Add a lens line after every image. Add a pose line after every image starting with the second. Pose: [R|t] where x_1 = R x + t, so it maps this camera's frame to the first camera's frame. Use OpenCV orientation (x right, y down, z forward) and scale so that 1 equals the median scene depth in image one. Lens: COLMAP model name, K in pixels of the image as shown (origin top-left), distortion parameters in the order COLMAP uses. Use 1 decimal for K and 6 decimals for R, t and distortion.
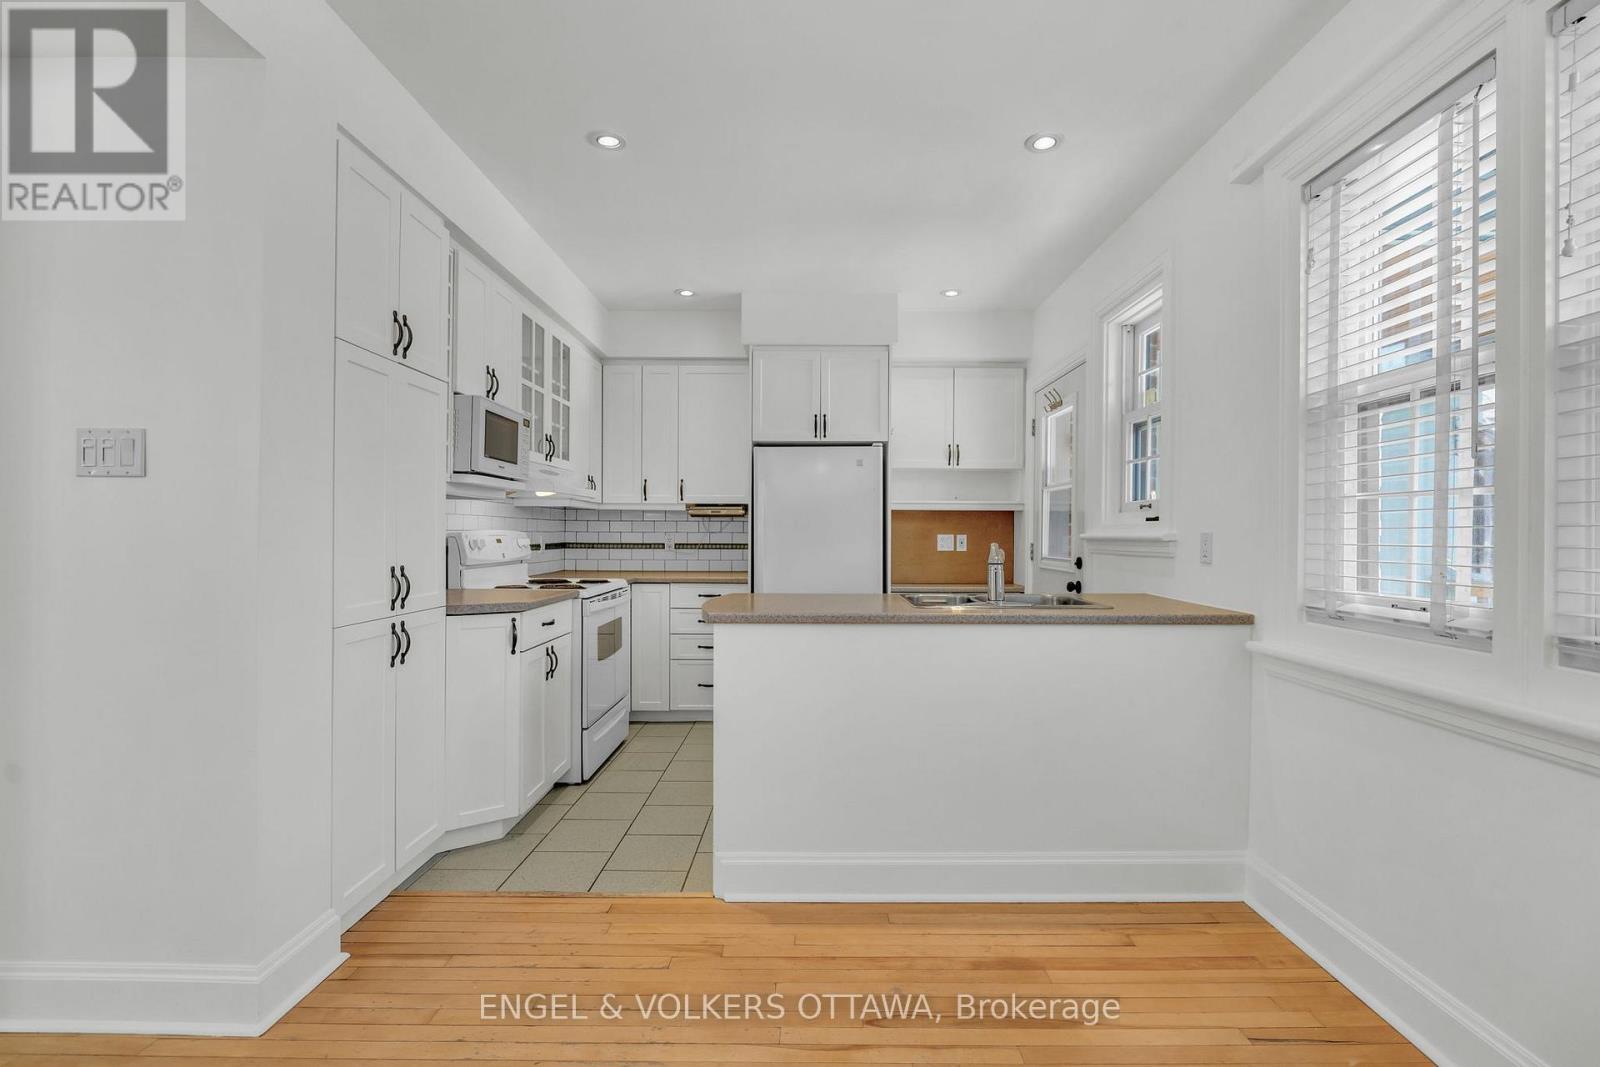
lens RADIAL K [[722.1, 0, 810.4], [0, 722.1, 534.7], [0, 0, 1]] dist [-0.000628, -0.001451]
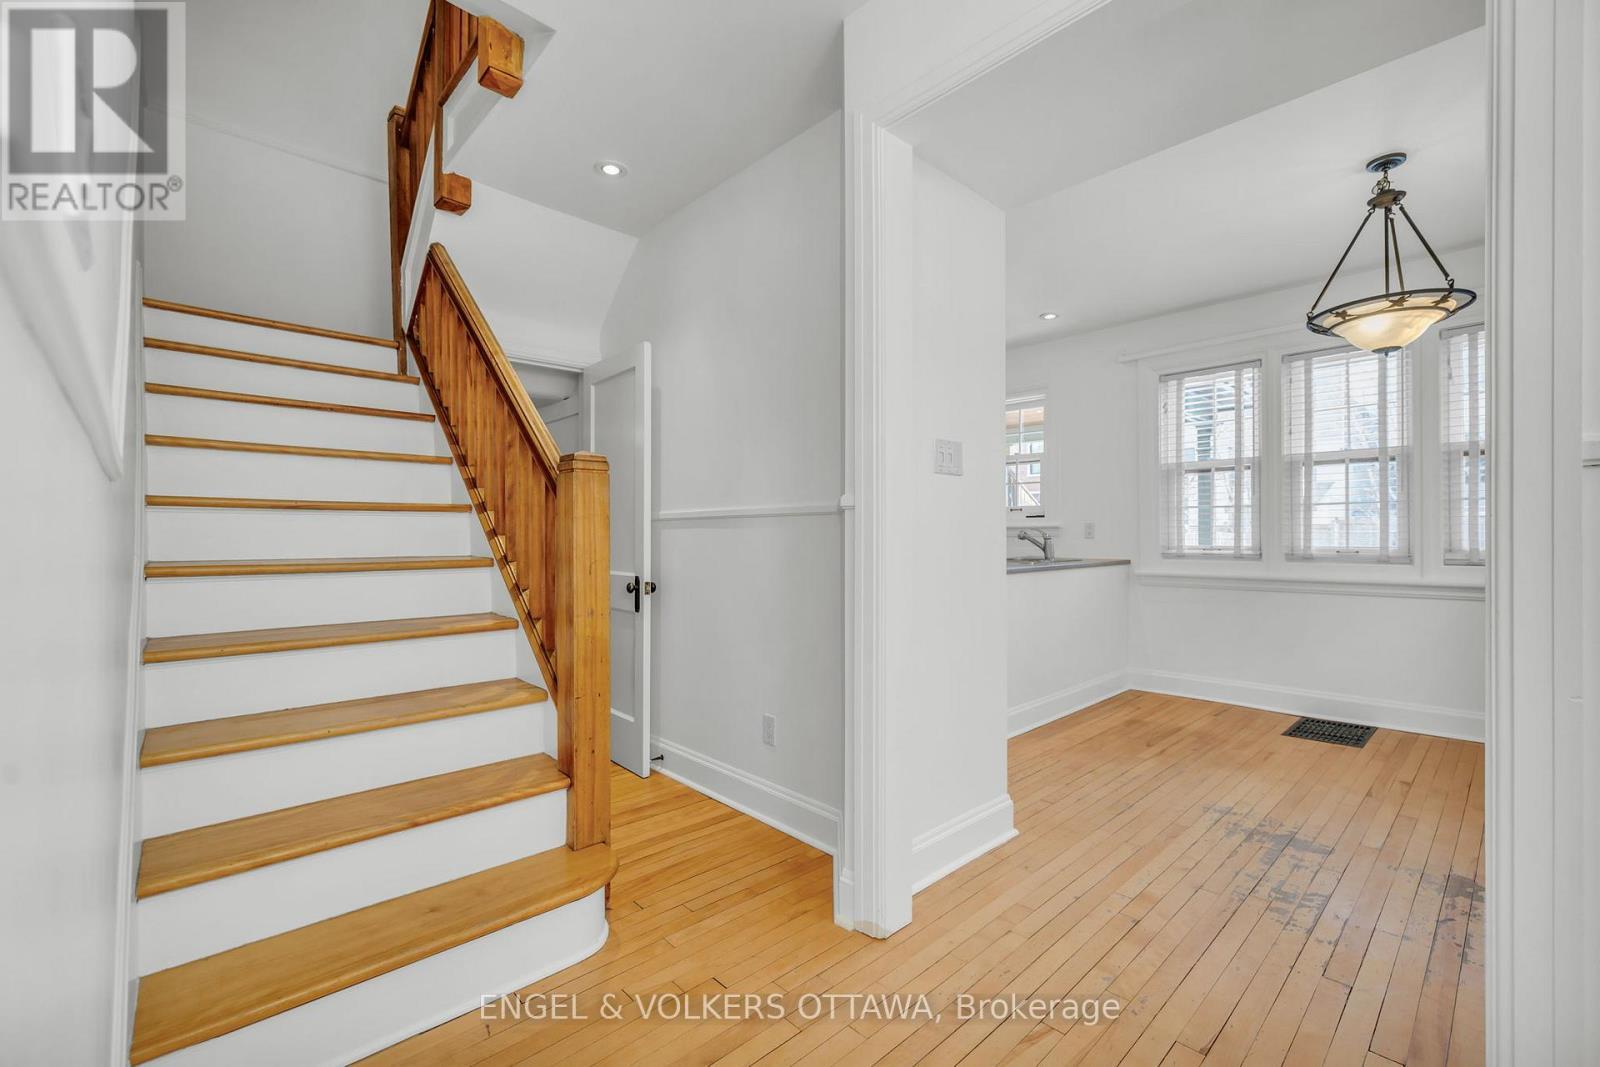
lens RADIAL K [[684.1, 0, 801.4], [0, 684.1, 535.0], [0, 0, 1]] dist [0.000605, 0.001330]
pose [[0.724083, -0.007967, 0.689667, -1.282283], [0.008143, 0.999962, 0.003002, 0.017408], [-0.689665, 0.003443, 0.724121, 0.141195]]
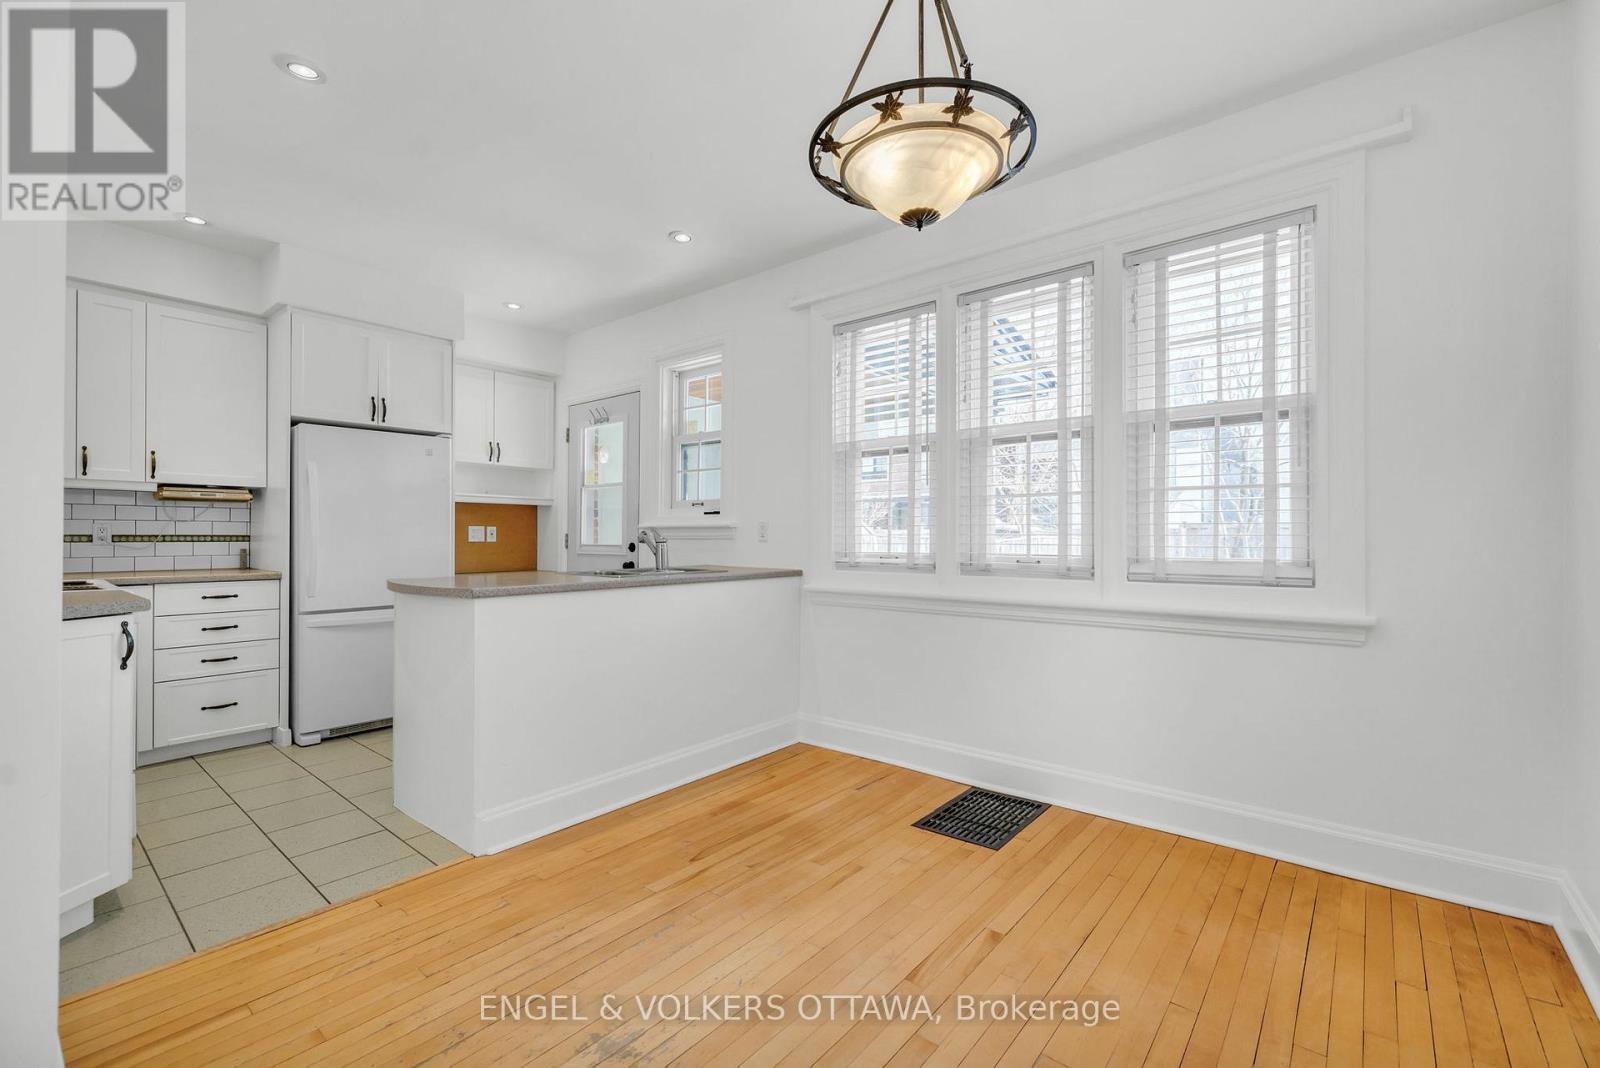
lens RADIAL K [[684.1, 0, 807.0], [0, 684.1, 535.8], [0, 0, 1]] dist [0.000605, 0.001330]
pose [[0.633025, -0.002210, 0.774128, -0.499747], [0.002168, 0.999997, 0.001082, 0.024666], [-0.774128, 0.000993, 0.633028, -0.012949]]
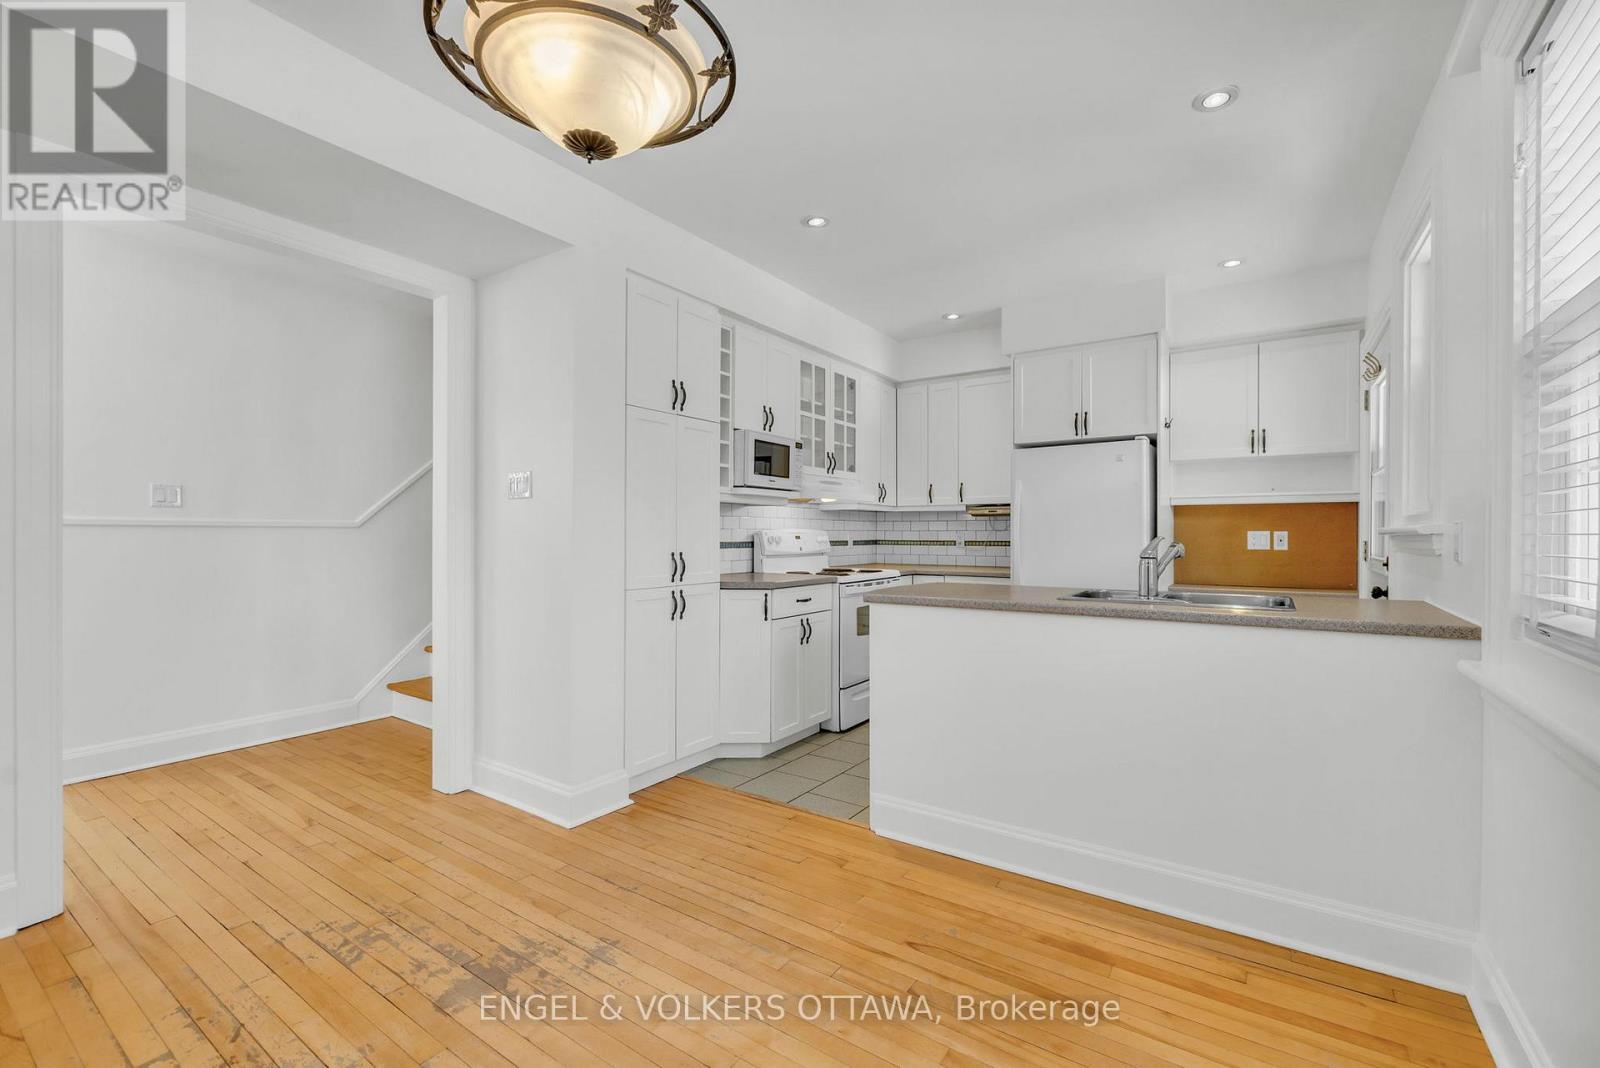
lens RADIAL K [[684.1, 0, 805.8], [0, 684.1, 533.9], [0, 0, 1]] dist [0.000605, 0.001330]
pose [[0.829107, -0.004529, -0.559072, 0.347982], [0.002088, 0.999985, -0.005005, 0.010982], [0.559086, 0.002982, 0.829104, -0.009113]]
